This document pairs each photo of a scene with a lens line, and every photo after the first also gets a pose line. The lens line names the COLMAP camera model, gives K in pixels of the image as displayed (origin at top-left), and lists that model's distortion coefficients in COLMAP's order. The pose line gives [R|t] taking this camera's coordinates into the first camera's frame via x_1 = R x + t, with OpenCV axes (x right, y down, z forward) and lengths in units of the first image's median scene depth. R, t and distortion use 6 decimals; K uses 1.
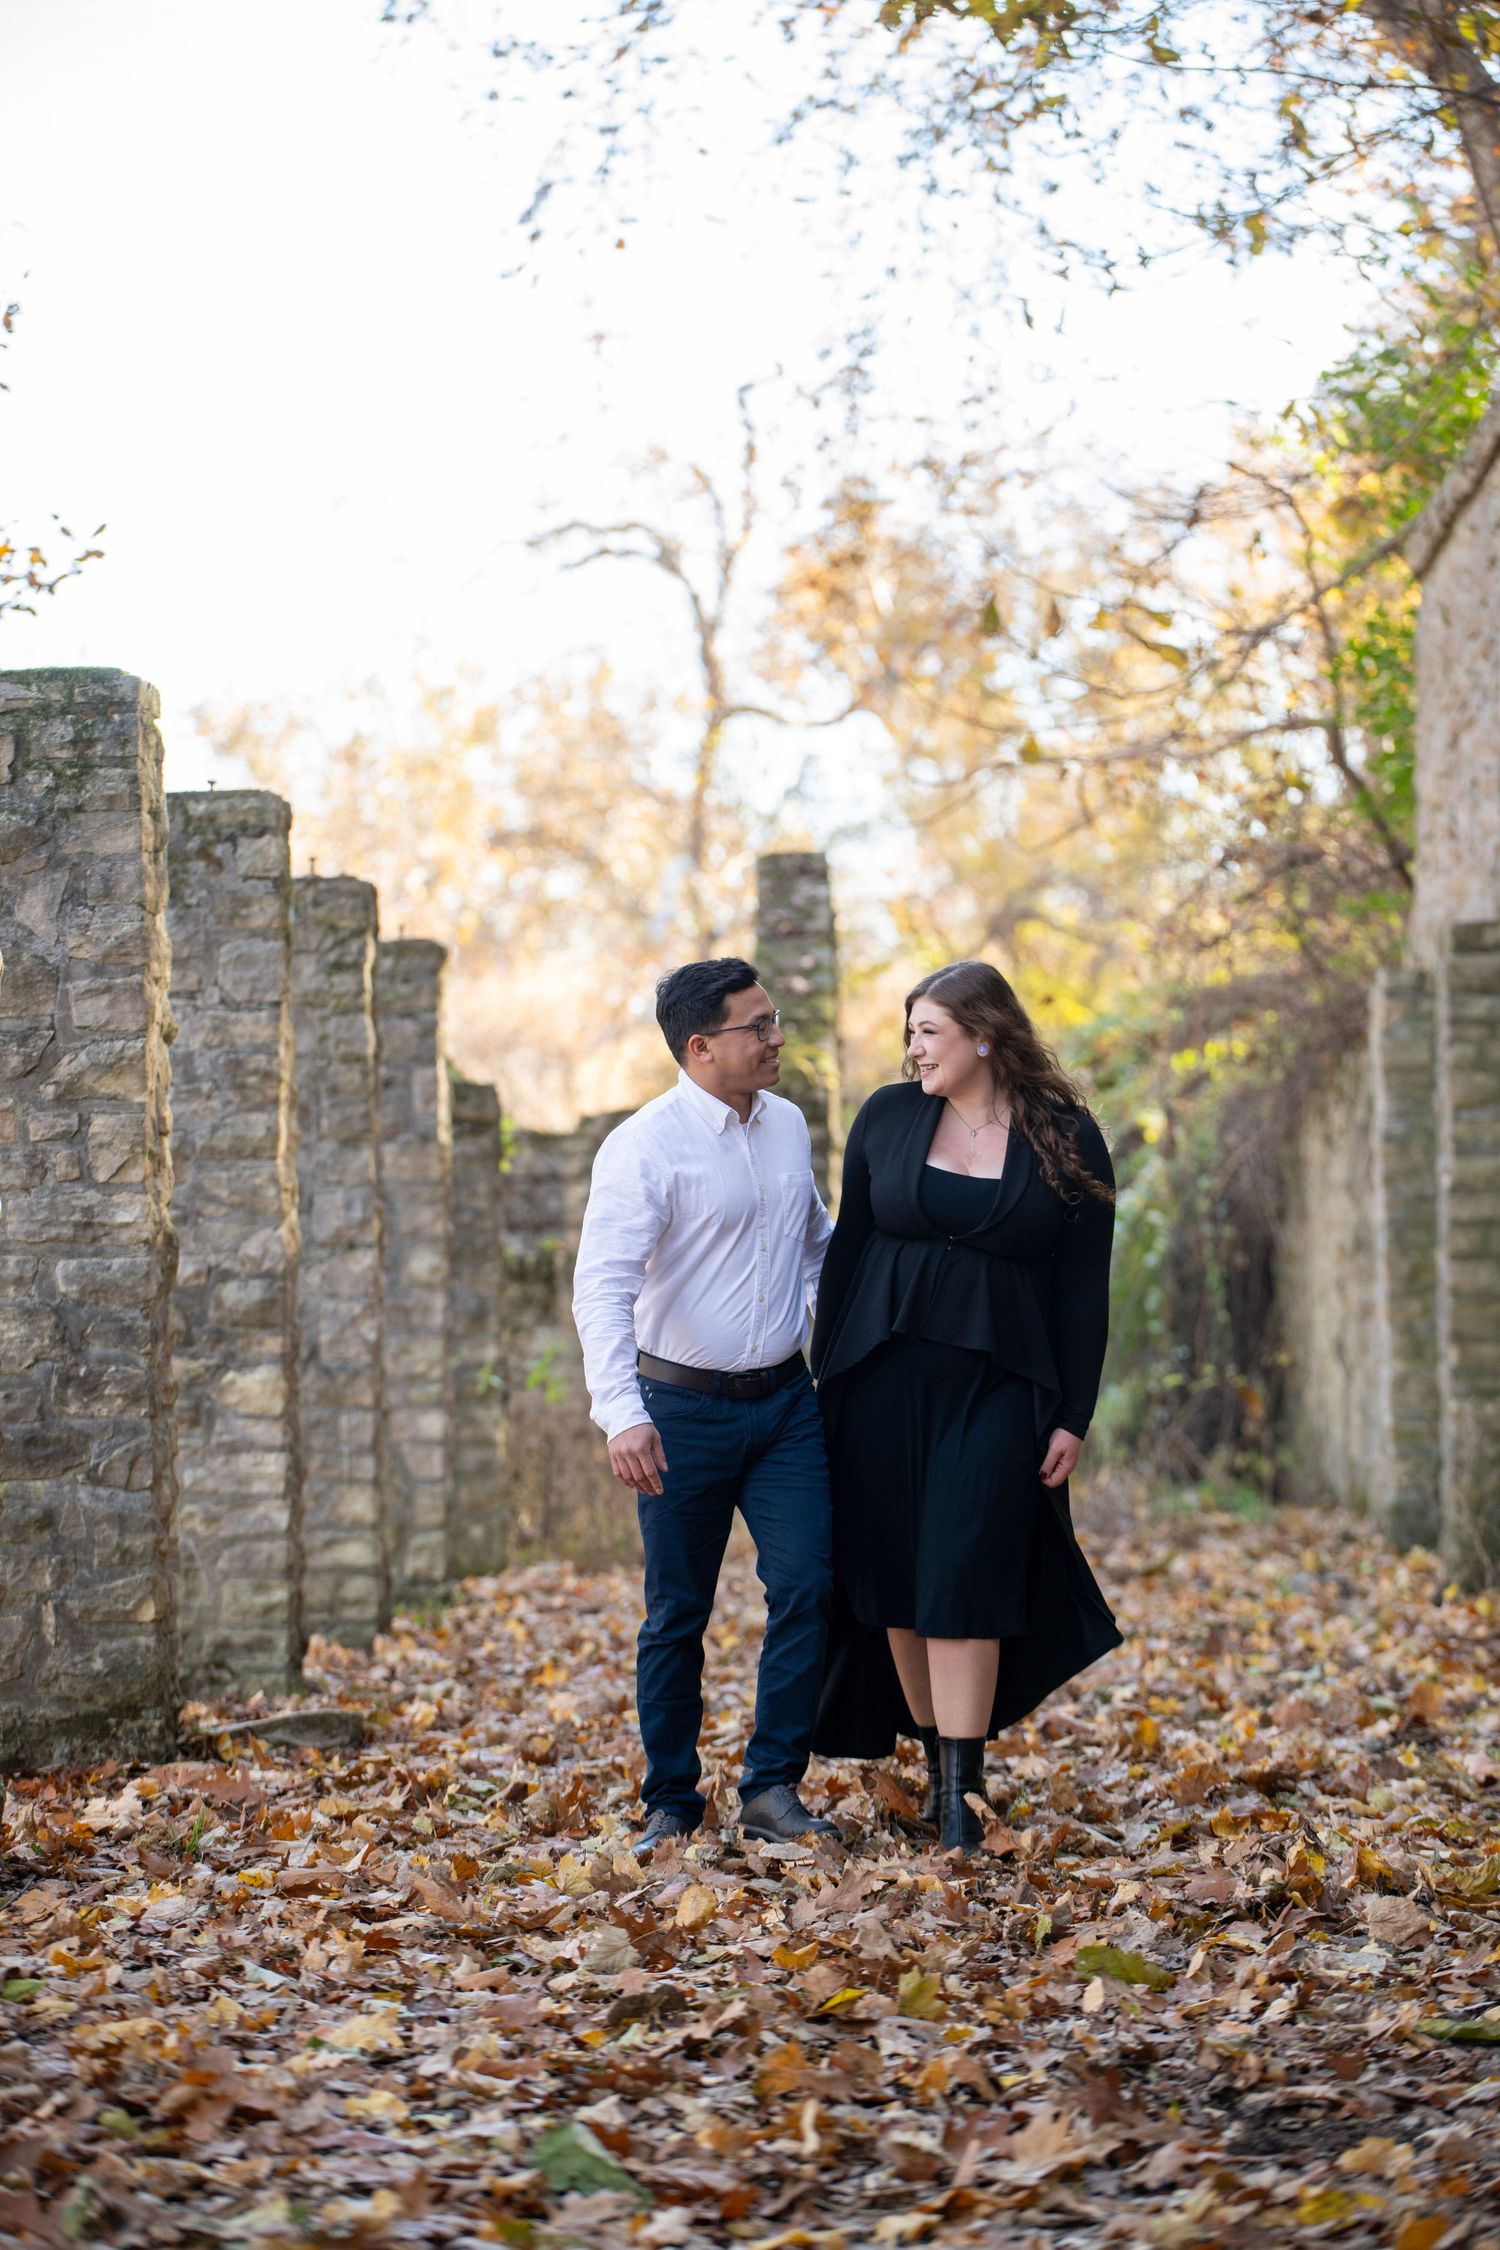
lens RADIAL K [[7213.2, 0, 666.7], [0, 7213.2, 1215.3], [0, 0, 1]] dist [0.192459, -0.477555]
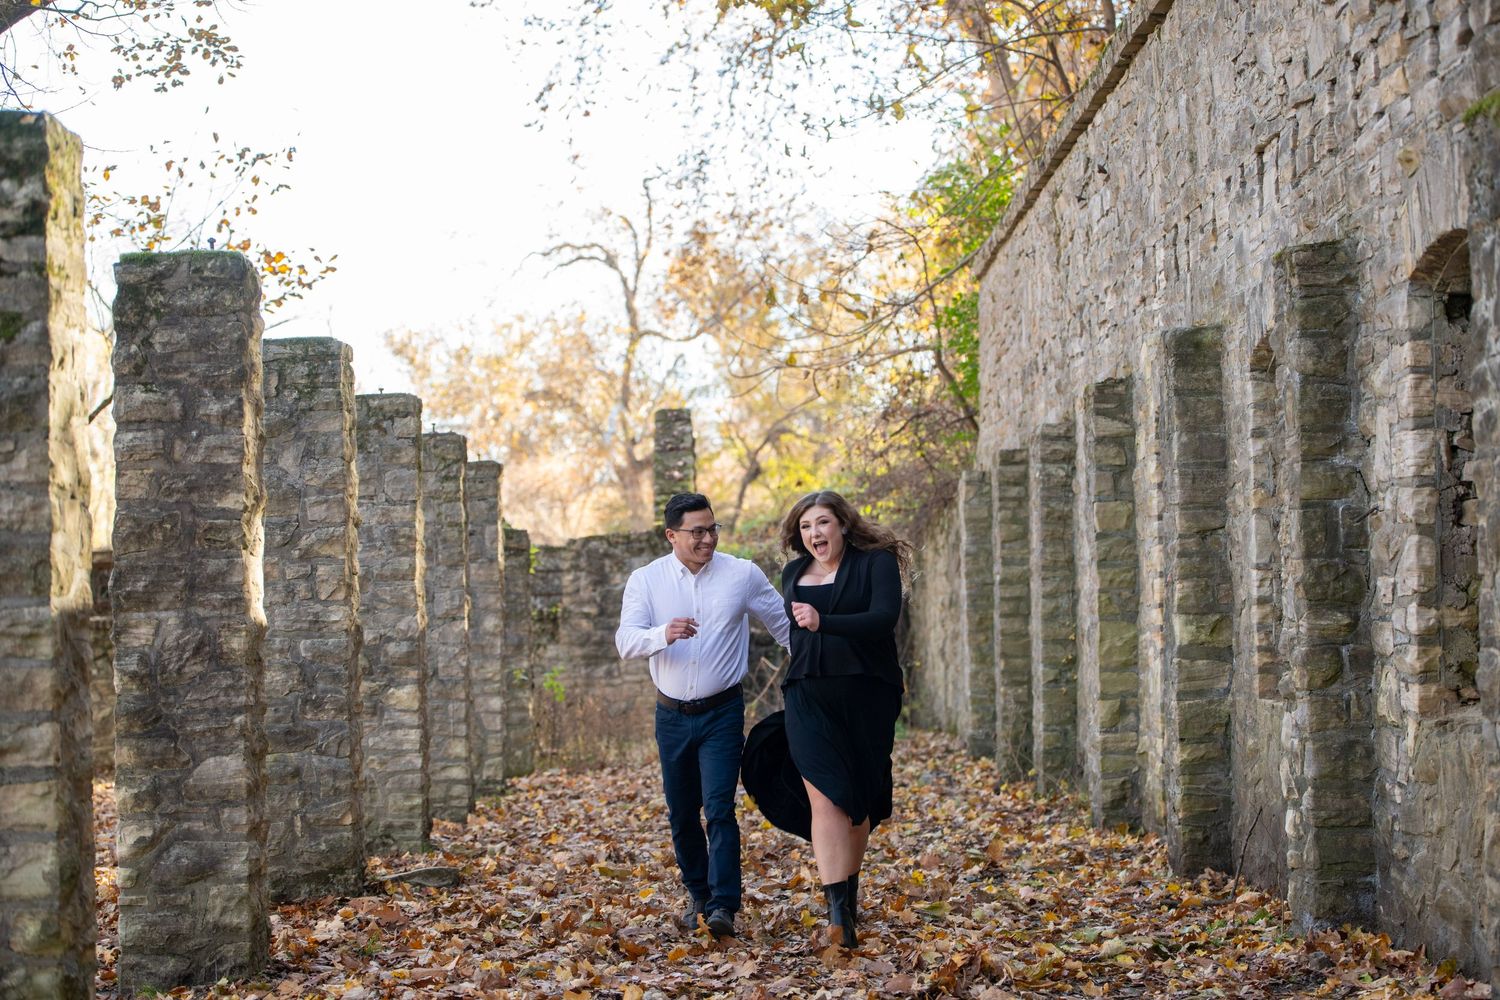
lens RADIAL K [[3417.5, 0, 702.0], [0, 3417.5, 528.0], [0, 0, 1]] dist [-0.268724, 0.352946]
pose [[0.999633, -0.006277, 0.026354, 0.000137], [0.006568, 0.999918, -0.010982, -0.008661], [-0.026283, 0.011151, 0.999592, 0.048920]]
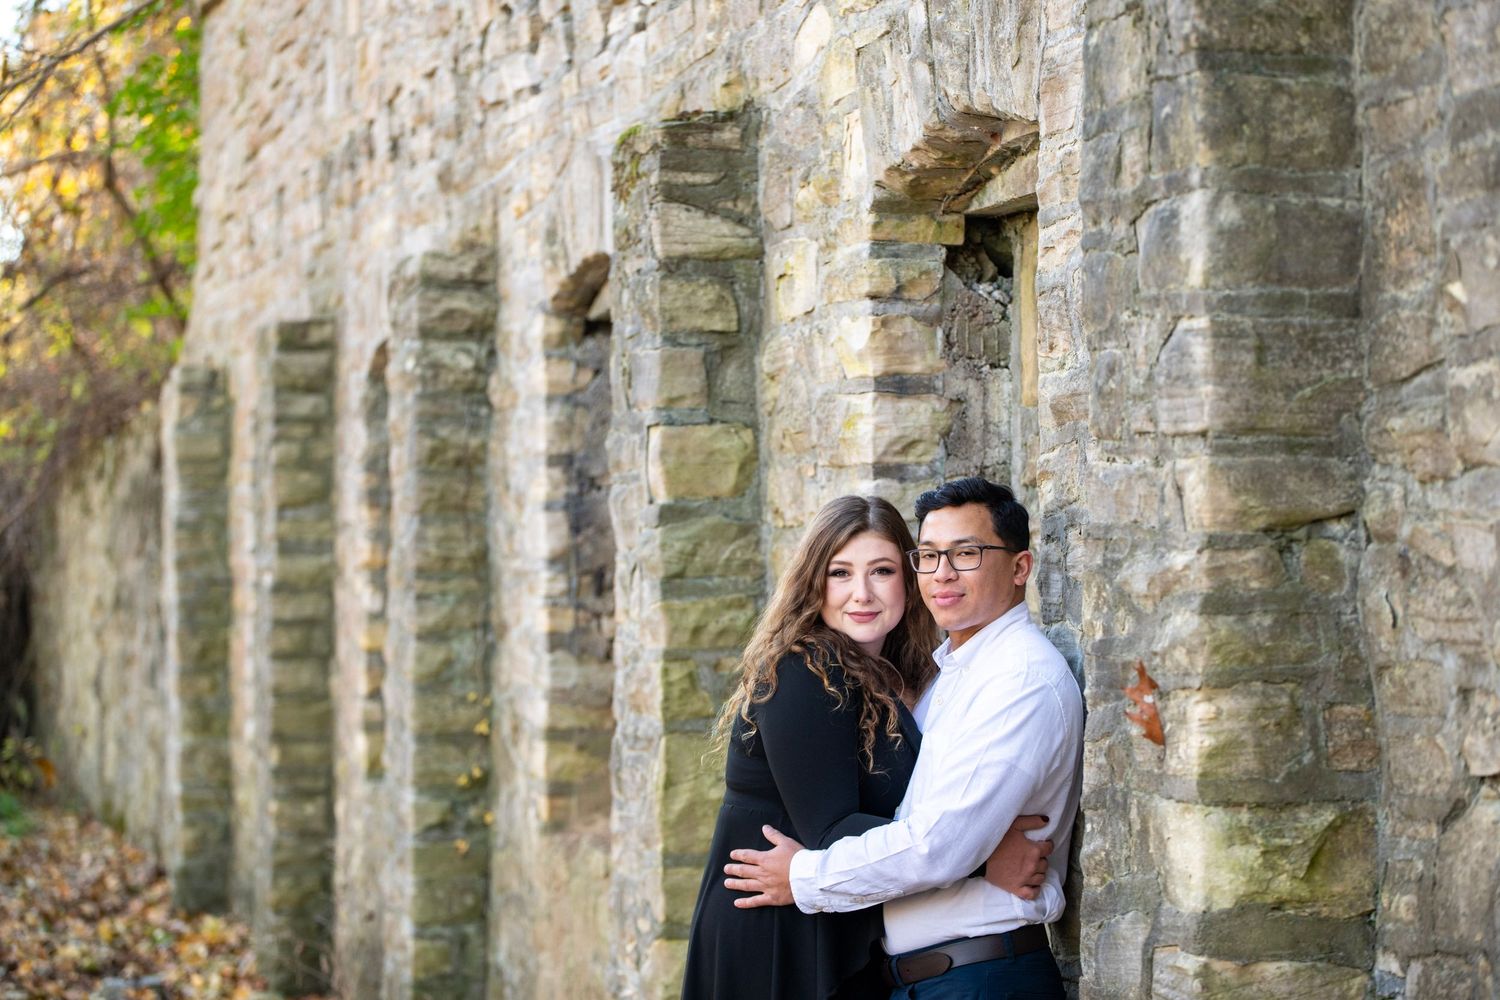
lens RADIAL K [[3829.1, 0, 752.6], [0, 3829.1, 446.6], [0, 0, 1]] dist [-0.107654, 1.785367]
pose [[0.958067, 0.015800, 0.286108, 0.020446], [-0.011357, 0.999788, -0.017183, -0.014577], [-0.286319, 0.013213, 0.958043, 0.469380]]
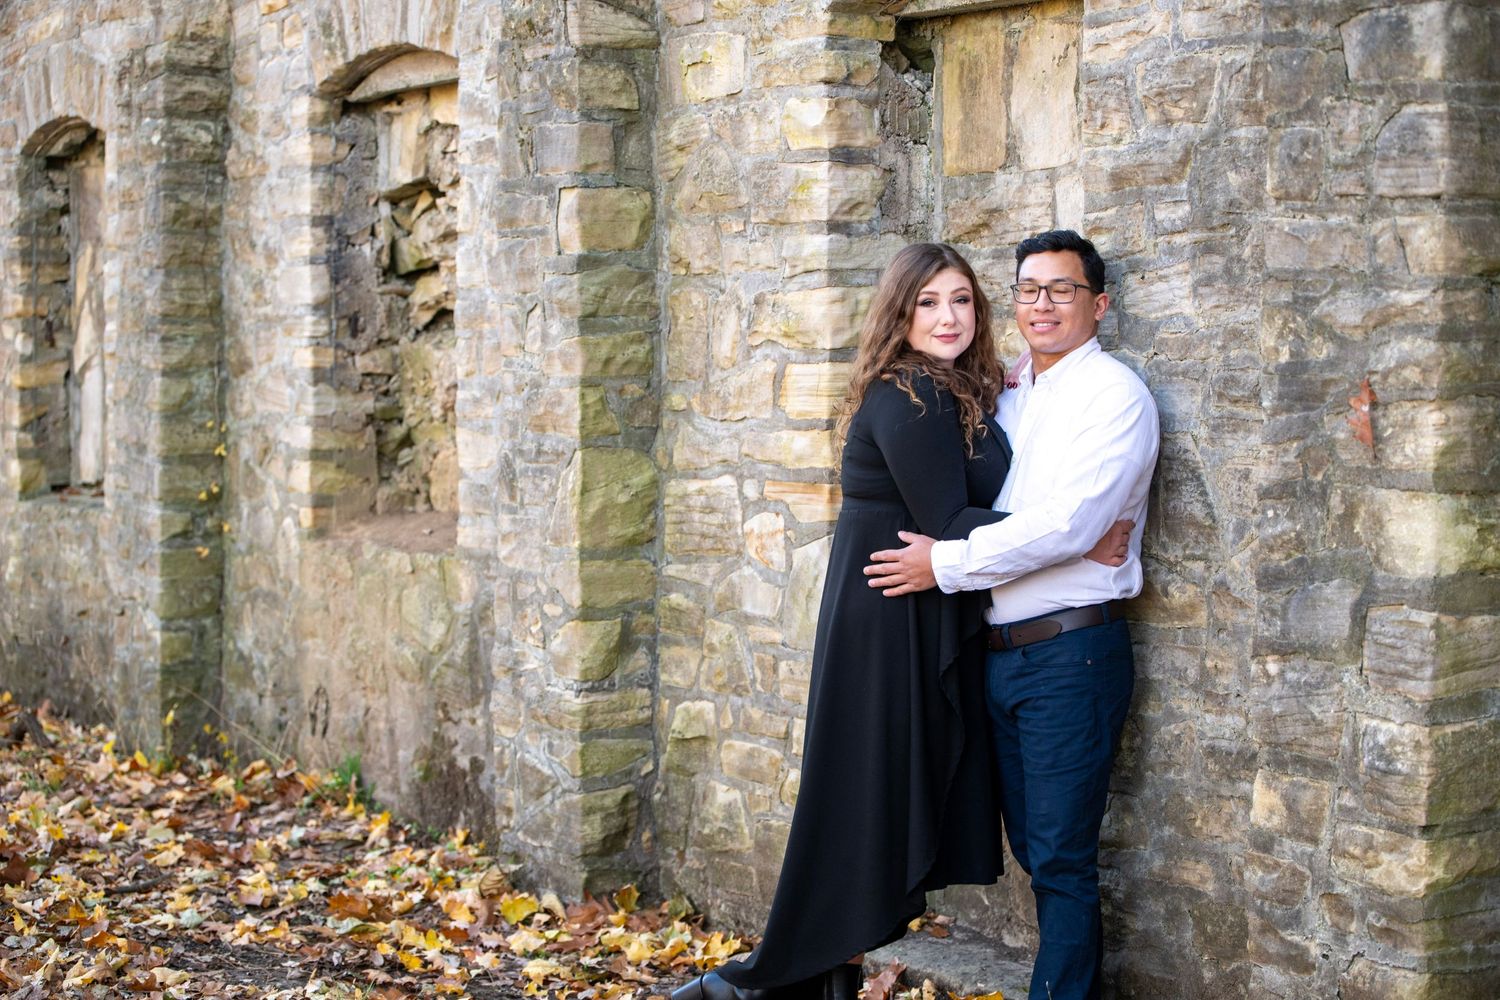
lens RADIAL K [[3102.2, 0, 795.0], [0, 3102.2, 502.2], [0, 0, 1]] dist [-0.263154, 0.152478]
pose [[0.824822, -0.019302, 0.565063, -0.049452], [-0.020737, 0.997712, 0.064351, -0.010934], [-0.565012, -0.064796, 0.822535, 0.513306]]
